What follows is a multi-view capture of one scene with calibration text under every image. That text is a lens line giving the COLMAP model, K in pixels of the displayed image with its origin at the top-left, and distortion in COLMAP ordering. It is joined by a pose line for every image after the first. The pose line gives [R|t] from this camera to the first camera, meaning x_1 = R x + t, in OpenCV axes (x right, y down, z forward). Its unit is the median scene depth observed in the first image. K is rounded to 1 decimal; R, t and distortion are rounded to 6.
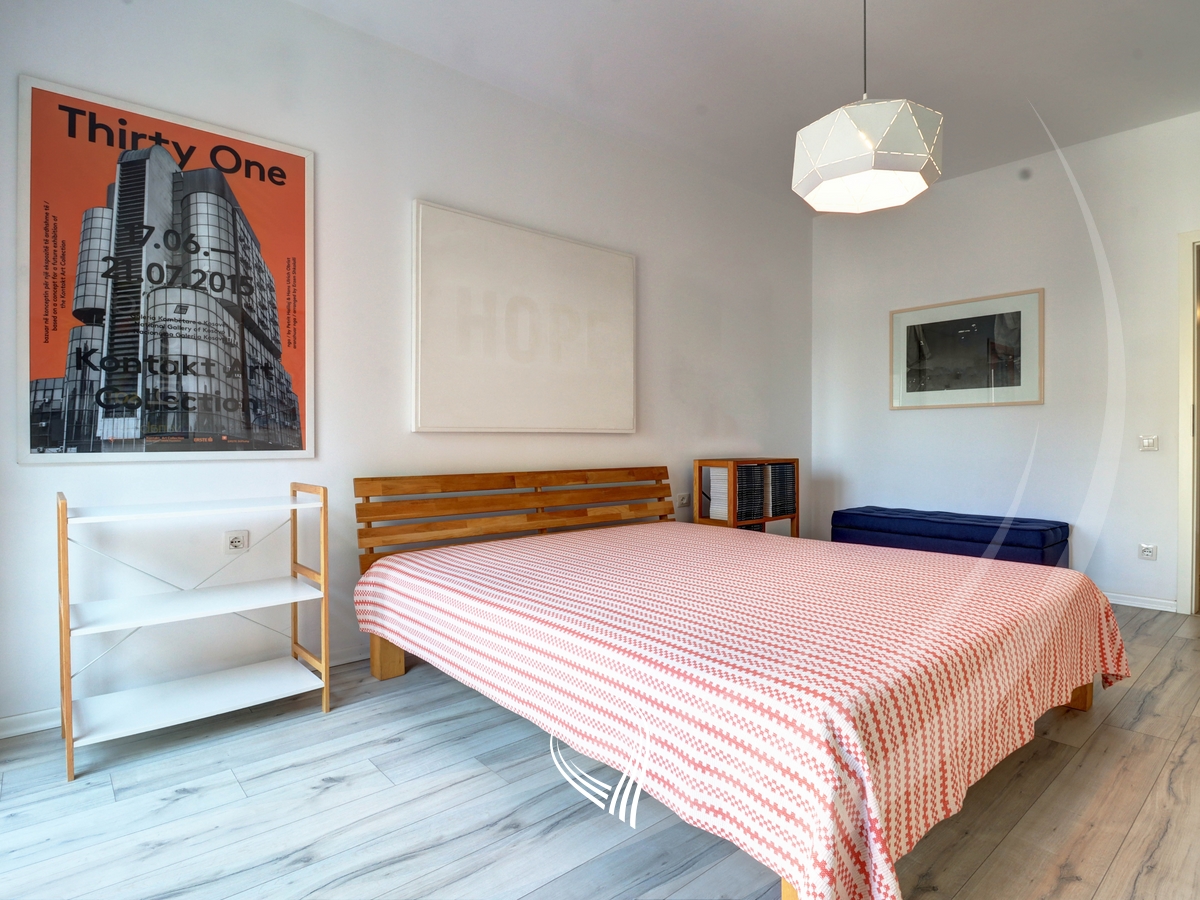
lens RADIAL K [[643.0, 0, 599.4], [0, 643.0, 446.8], [0, 0, 1]] dist [-0.006030, -0.003275]
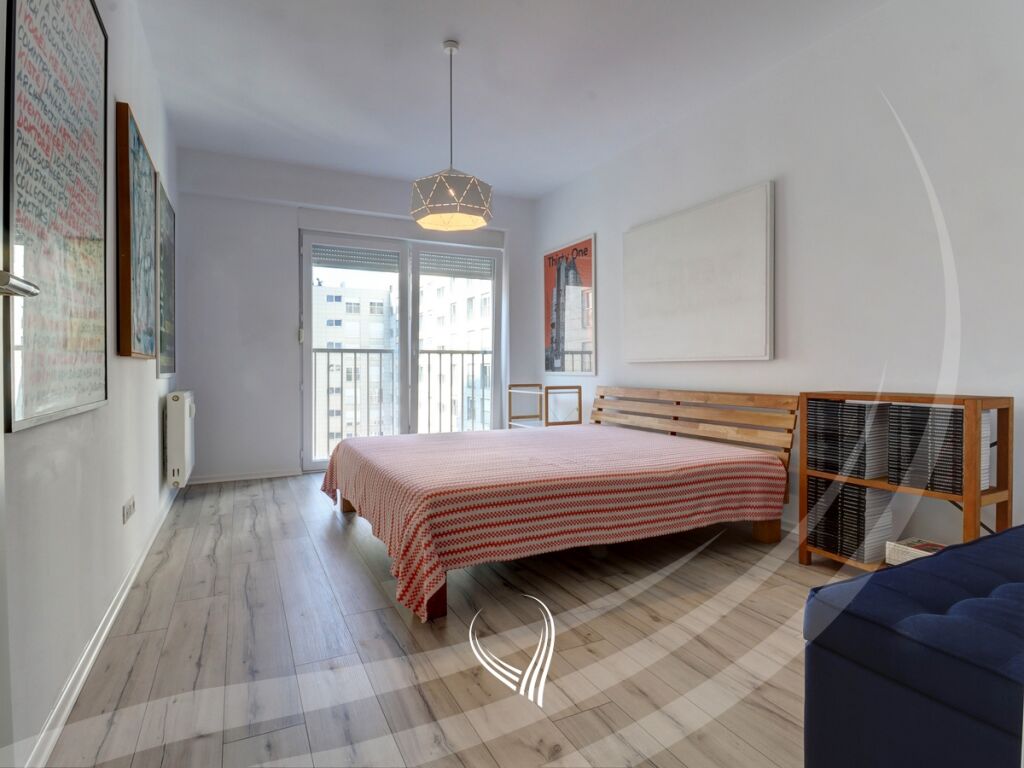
lens RADIAL K [[548.7, 0, 510.7], [0, 548.7, 378.0], [0, 0, 1]] dist [-0.006030, -0.003275]
pose [[-0.252225, 0.017959, -0.967502, 1.580910], [-0.011216, 0.999706, 0.021481, -0.012035], [0.967604, 0.016270, -0.251950, 1.340780]]
